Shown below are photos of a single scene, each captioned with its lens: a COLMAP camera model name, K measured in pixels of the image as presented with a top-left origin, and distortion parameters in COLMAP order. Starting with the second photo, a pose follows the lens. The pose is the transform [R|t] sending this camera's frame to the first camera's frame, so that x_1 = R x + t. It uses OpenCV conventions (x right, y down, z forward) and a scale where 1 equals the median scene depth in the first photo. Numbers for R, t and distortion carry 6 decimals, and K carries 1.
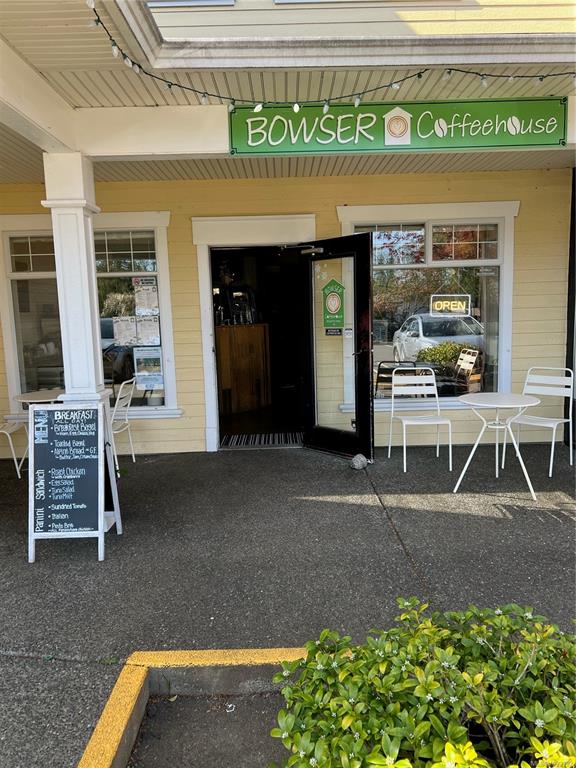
lens RADIAL K [[576.7, 0, 289.3], [0, 576.7, 386.5], [0, 0, 1]] dist [0.048847, -0.051711]
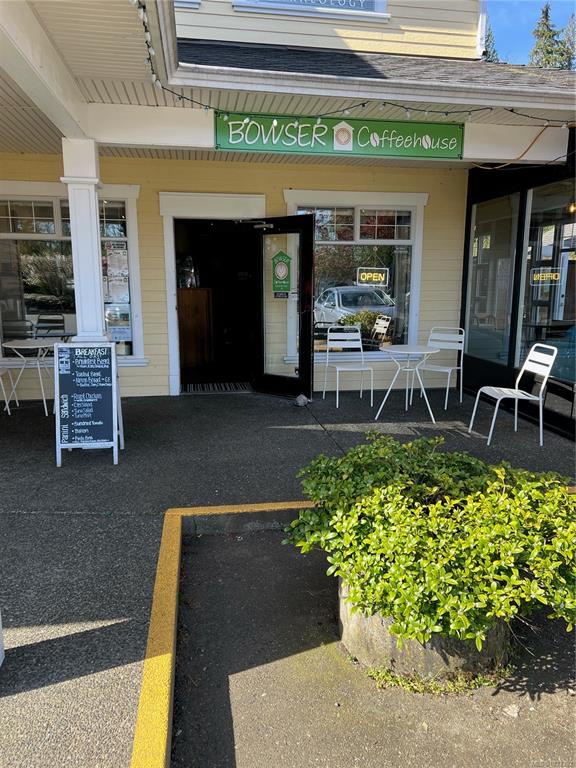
lens RADIAL K [[576.7, 0, 294.2], [0, 576.7, 388.2], [0, 0, 1]] dist [0.048847, -0.051711]
pose [[0.987049, 0.002490, 0.160398, -0.132459], [-0.010798, 0.998643, 0.050944, 0.057349], [-0.160054, -0.052016, 0.985737, -0.308994]]
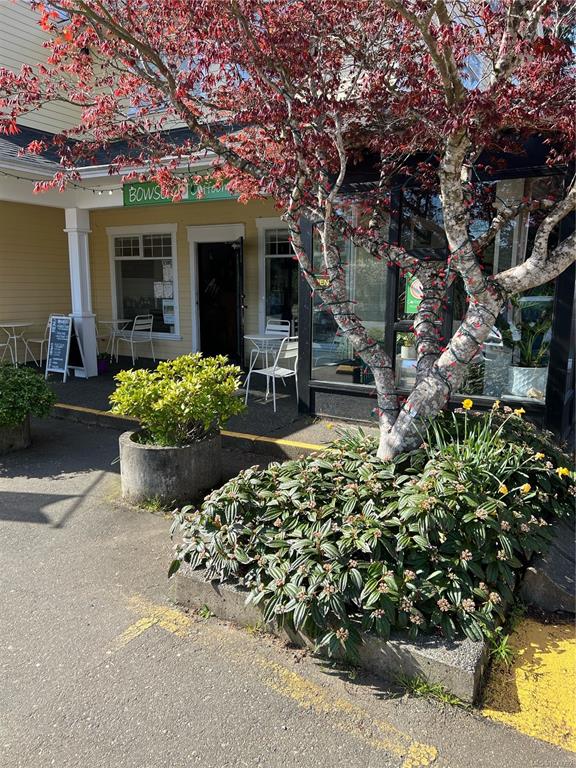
lens RADIAL K [[576.7, 0, 283.5], [0, 576.7, 384.0], [0, 0, 1]] dist [0.048847, -0.051711]
pose [[0.849961, 0.121094, -0.512740, 1.576382], [-0.097176, 0.992562, 0.073326, 0.040247], [0.517806, -0.012498, 0.855407, -0.542240]]
